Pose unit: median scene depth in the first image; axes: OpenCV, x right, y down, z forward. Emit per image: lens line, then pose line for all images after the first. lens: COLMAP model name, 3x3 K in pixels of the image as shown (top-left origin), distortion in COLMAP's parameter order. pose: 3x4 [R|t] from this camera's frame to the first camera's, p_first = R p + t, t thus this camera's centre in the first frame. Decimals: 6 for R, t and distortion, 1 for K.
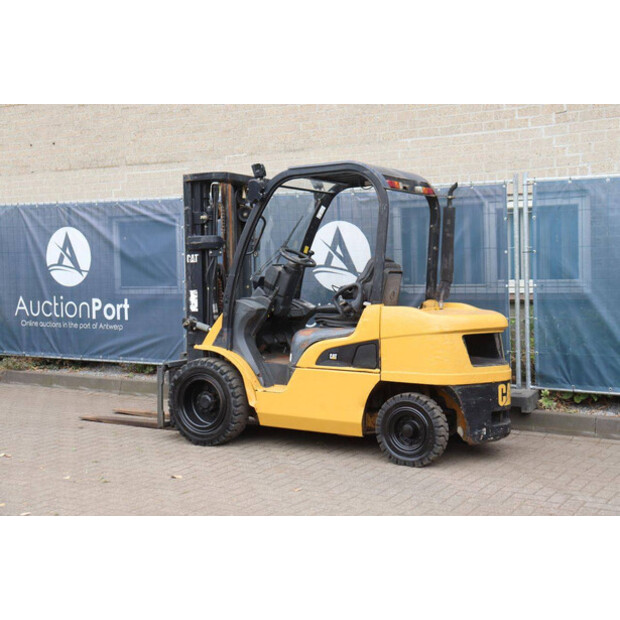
lens RADIAL K [[947.5, 0, 310.0], [0, 947.5, 310.0], [0, 0, 1]] dist [0.108048, 0.080915]
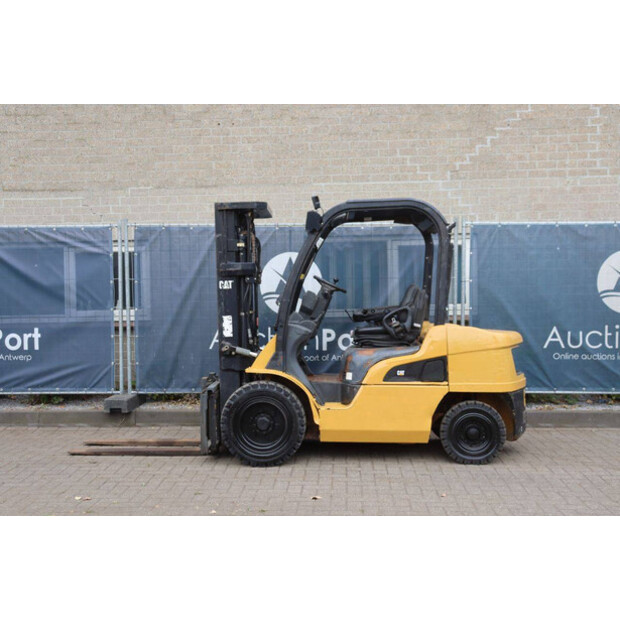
lens RADIAL K [[797.8, 0, 310.0], [0, 797.8, 310.0], [0, 0, 1]] dist [0.016161, 0.062336]
pose [[0.876984, -0.009814, 0.480420, -0.481436], [0.025109, 0.999361, -0.025420, -0.003224], [-0.479864, 0.034356, 0.876670, 0.216131]]
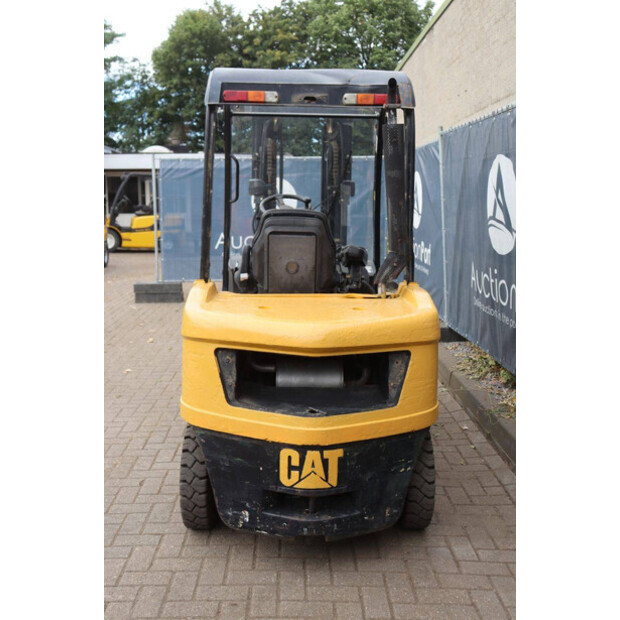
lens RADIAL K [[675.1, 0, 310.0], [0, 675.1, 310.0], [0, 0, 1]] dist [-0.054604, 0.168070]
pose [[0.524002, 0.149220, -0.838544, 0.478311], [-0.052233, 0.988310, 0.143232, -0.052776], [0.850114, -0.031254, 0.525670, 0.740949]]
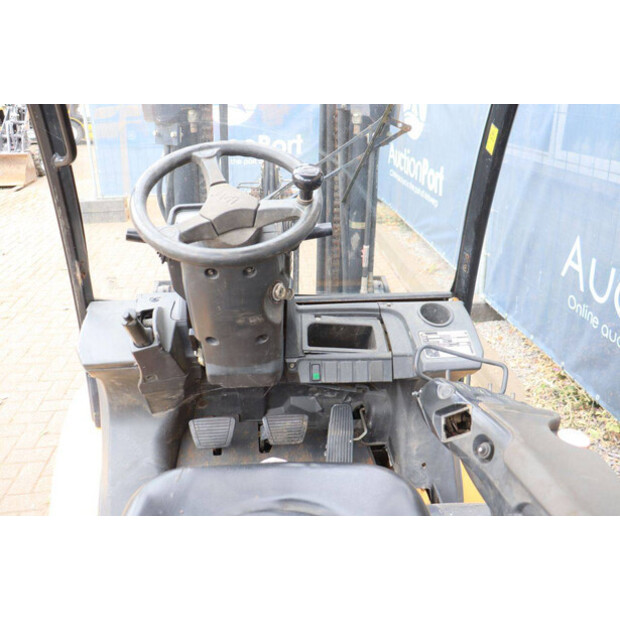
lens RADIAL K [[519.9, 0, 310.0], [0, 519.9, 310.0], [0, 0, 1]] dist [-0.260015, 0.392599]
pose [[0.594361, 0.344535, -0.726657, 0.089900], [-0.052903, 0.918373, 0.392164, -0.079109], [0.802456, -0.194644, 0.564072, 0.963793]]
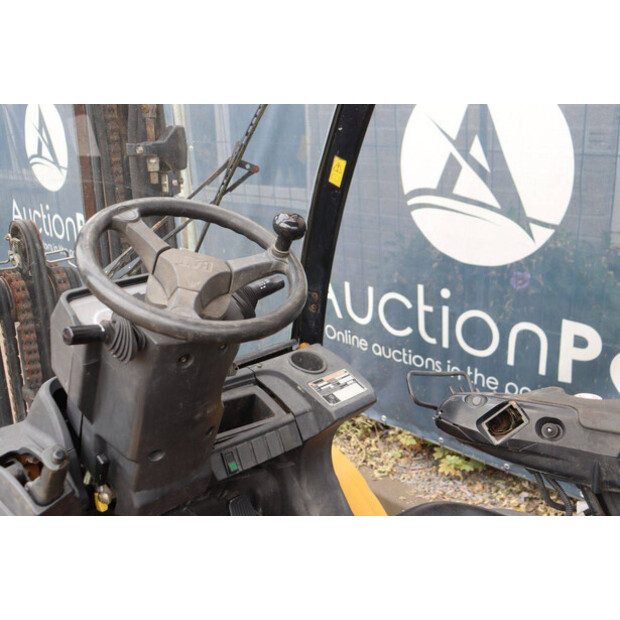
lens RADIAL K [[641.0, 0, 311.4], [0, 641.0, 304.4], [0, 0, 1]] dist [-0.058672, 0.008162]
pose [[0.969394, 0.064923, -0.236770, 0.036711], [-0.006760, 0.971095, 0.238599, -0.077448], [0.245417, -0.229696, 0.941812, 0.910709]]
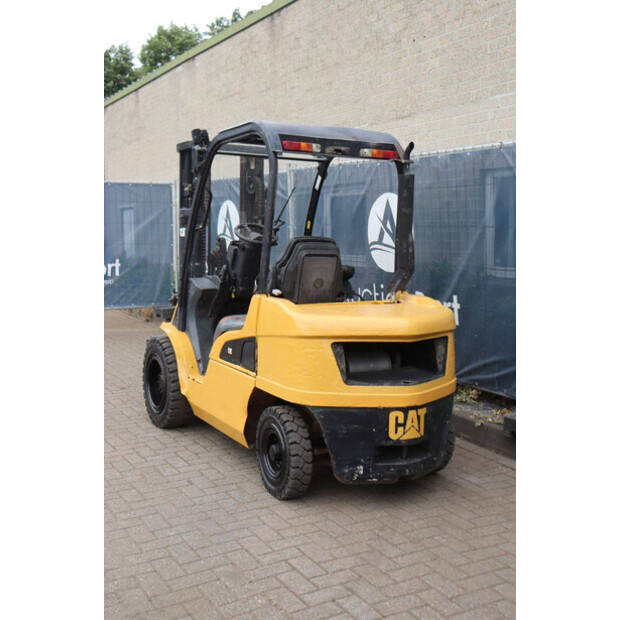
lens RADIAL K [[753.0, 0, 308.3], [0, 753.0, 310.7], [0, 0, 1]] dist [0.019789, 0.045783]
pose [[0.864977, 0.074510, -0.496249, 0.393964], [-0.045449, 0.996483, 0.070400, -0.036109], [0.499749, -0.038341, 0.865321, 0.417406]]
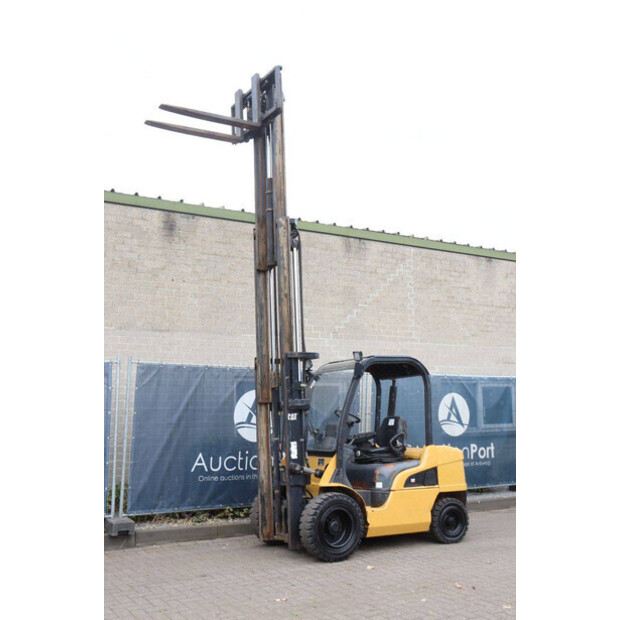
lens RADIAL K [[675.1, 0, 310.0], [0, 675.1, 310.0], [0, 0, 1]] dist [-0.054604, 0.168070]
pose [[0.459801, 0.141139, 0.876734, -0.982071], [0.049887, 0.981624, -0.184188, -0.028101], [-0.886620, 0.128428, 0.444310, 0.585306]]
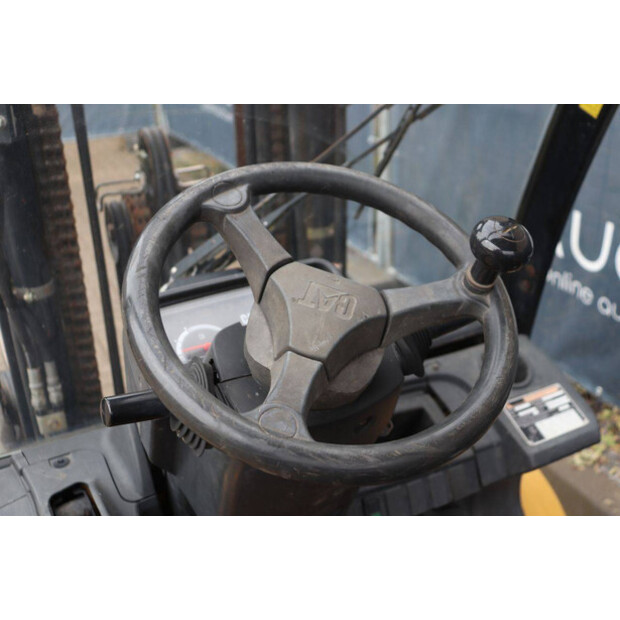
lens RADIAL K [[703.5, 0, 310.0], [0, 703.5, 310.0], [0, 0, 1]] dist [-0.149538, 0.445831]
pose [[0.848893, 0.239260, -0.471312, 0.021922], [-0.021053, 0.906281, 0.422152, -0.087302], [0.528145, -0.348440, 0.774372, 0.958416]]
